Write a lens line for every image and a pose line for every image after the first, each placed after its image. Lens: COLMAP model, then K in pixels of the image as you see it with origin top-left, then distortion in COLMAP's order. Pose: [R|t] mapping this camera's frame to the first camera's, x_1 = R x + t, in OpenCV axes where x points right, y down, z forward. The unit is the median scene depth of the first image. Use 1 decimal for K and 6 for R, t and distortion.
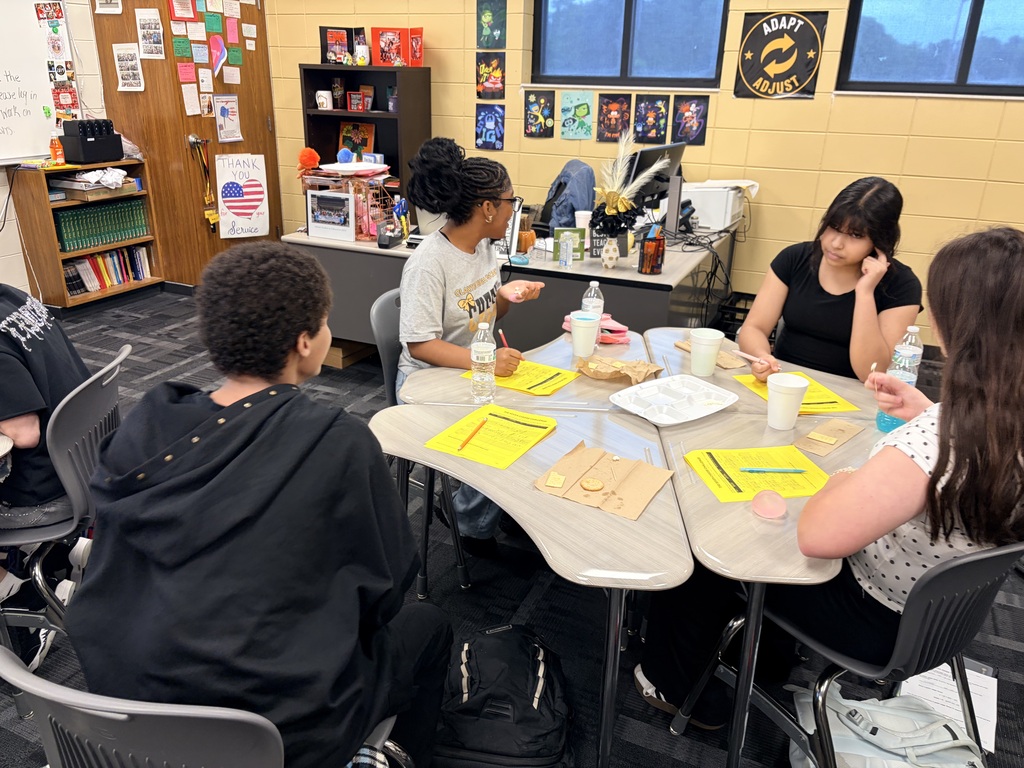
lens RADIAL K [[769.2, 0, 514.1], [0, 769.2, 388.2], [0, 0, 1]] dist [0.045902, -0.018154]
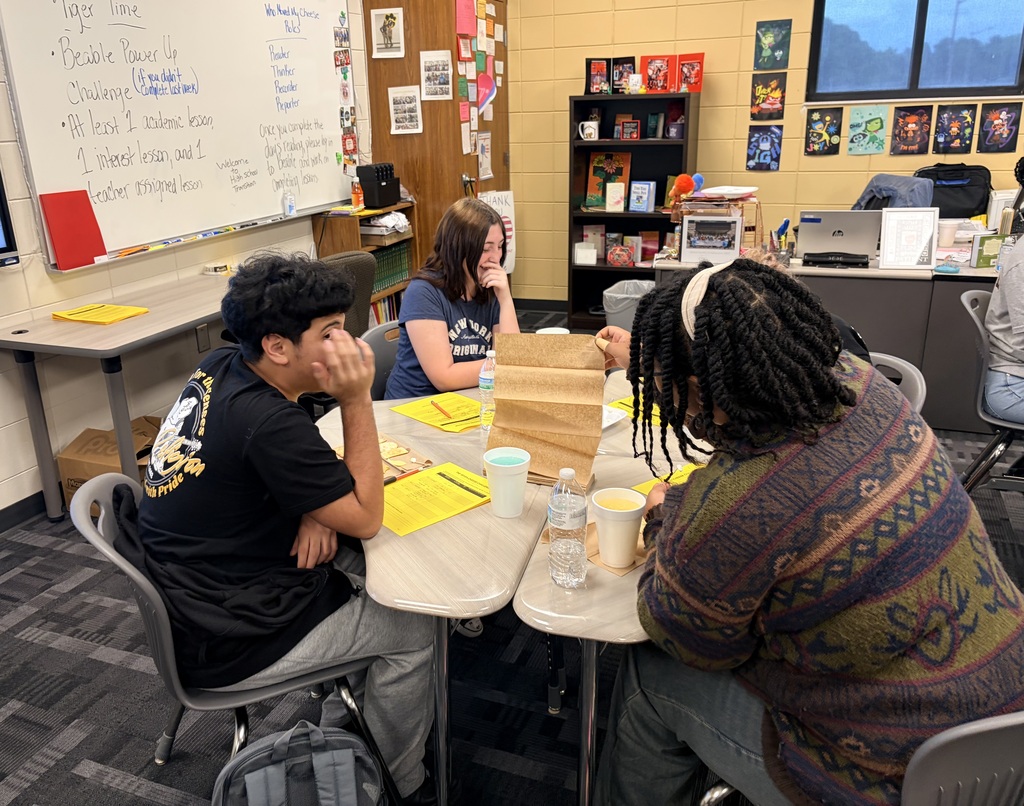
lens RADIAL K [[864.0, 0, 503.6], [0, 864.0, 397.9], [0, 0, 1]] dist [0.048648, -0.014670]
pose [[0.997875, -0.058528, 0.028628, -0.424172], [0.060110, 0.996507, -0.057964, 0.021514], [-0.025135, 0.059562, 0.997908, -0.073066]]
